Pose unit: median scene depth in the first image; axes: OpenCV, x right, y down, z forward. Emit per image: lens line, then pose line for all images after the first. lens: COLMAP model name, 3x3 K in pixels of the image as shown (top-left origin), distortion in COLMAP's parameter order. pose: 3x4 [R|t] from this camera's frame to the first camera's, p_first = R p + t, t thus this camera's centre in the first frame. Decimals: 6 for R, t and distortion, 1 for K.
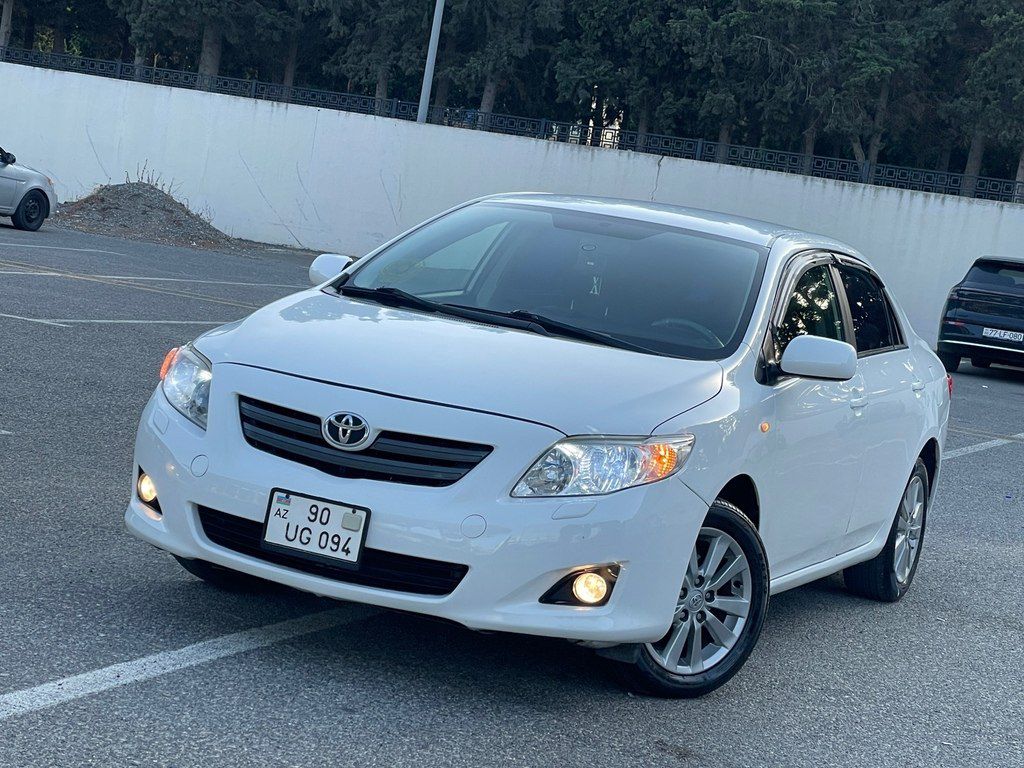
lens RADIAL K [[1938.4, 0, 517.3], [0, 1938.4, 378.7], [0, 0, 1]] dist [0.192554, 0.000000]
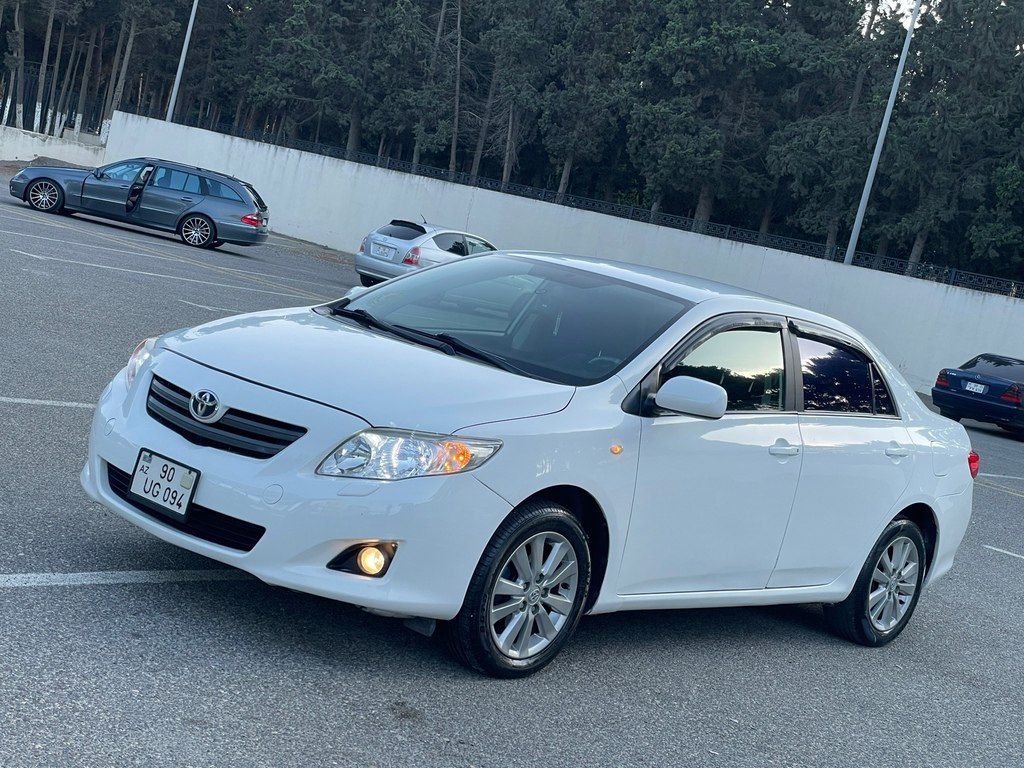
lens RADIAL K [[1531.5, 0, 523.5], [0, 1531.5, 364.3], [0, 0, 1]] dist [0.093256, 0.000000]
pose [[0.964017, 0.087799, -0.250924, 0.334005], [-0.102923, 0.993542, -0.047772, 0.026628], [0.245109, 0.071879, 0.966827, 0.140552]]
